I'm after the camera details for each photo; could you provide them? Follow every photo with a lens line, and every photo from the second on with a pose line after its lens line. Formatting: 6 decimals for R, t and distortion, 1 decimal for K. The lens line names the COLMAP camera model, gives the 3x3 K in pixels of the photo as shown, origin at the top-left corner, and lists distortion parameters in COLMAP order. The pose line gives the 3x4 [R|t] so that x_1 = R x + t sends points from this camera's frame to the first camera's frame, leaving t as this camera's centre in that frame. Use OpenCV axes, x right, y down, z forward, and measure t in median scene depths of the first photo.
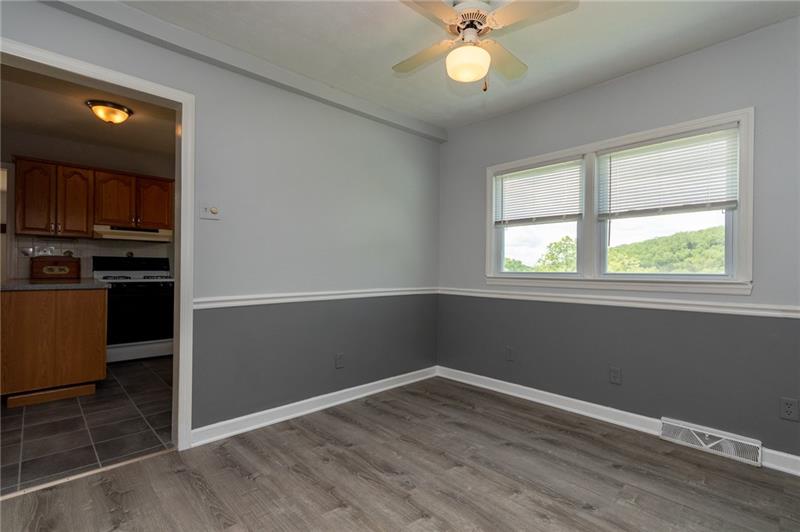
lens RADIAL K [[378.4, 0, 415.7], [0, 378.4, 269.7], [0, 0, 1]] dist [0.004576, -0.002972]
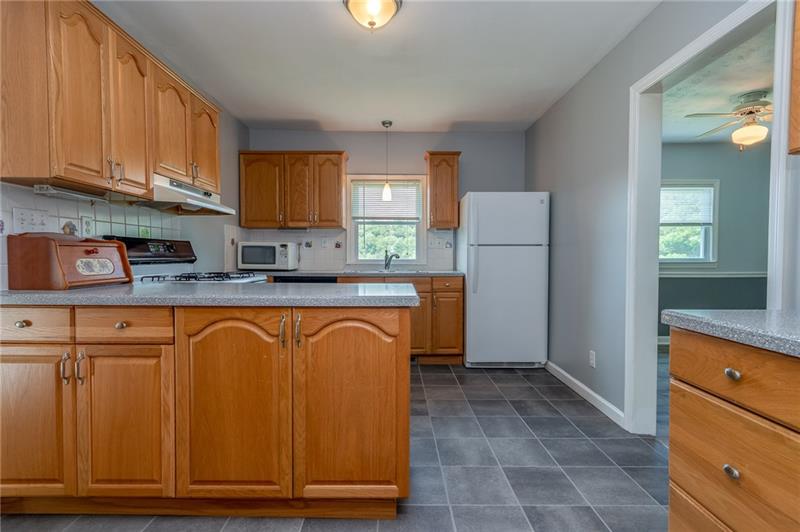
lens RADIAL K [[375.7, 0, 396.6], [0, 375.7, 265.8], [0, 0, 1]] dist [0.004212, 0.000639]
pose [[0.701281, -0.024646, 0.712458, -0.971988], [0.003779, 0.999517, 0.030857, -0.011304], [-0.712875, -0.018947, 0.701036, 0.417558]]
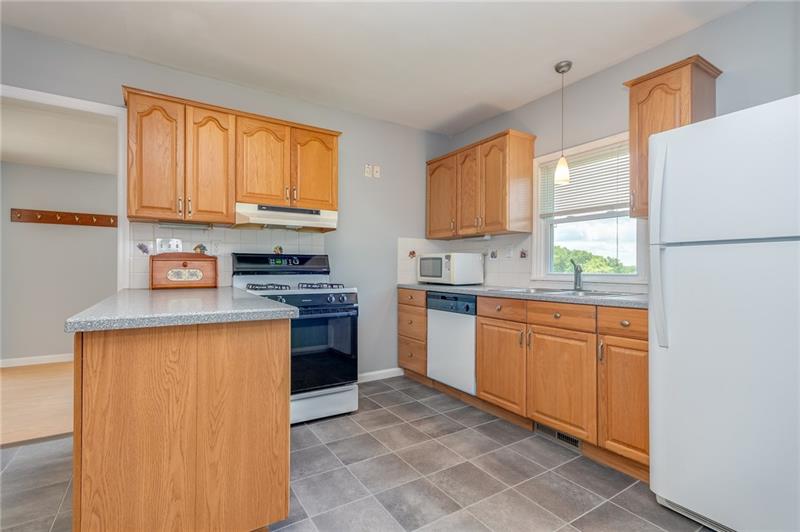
lens RADIAL K [[375.7, 0, 405.1], [0, 375.7, 269.9], [0, 0, 1]] dist [0.004212, 0.000639]
pose [[0.979030, -0.002877, -0.203698, -0.443316], [0.003377, 0.999992, 0.002106, -0.006977], [0.203690, -0.002750, 0.979032, 0.442267]]
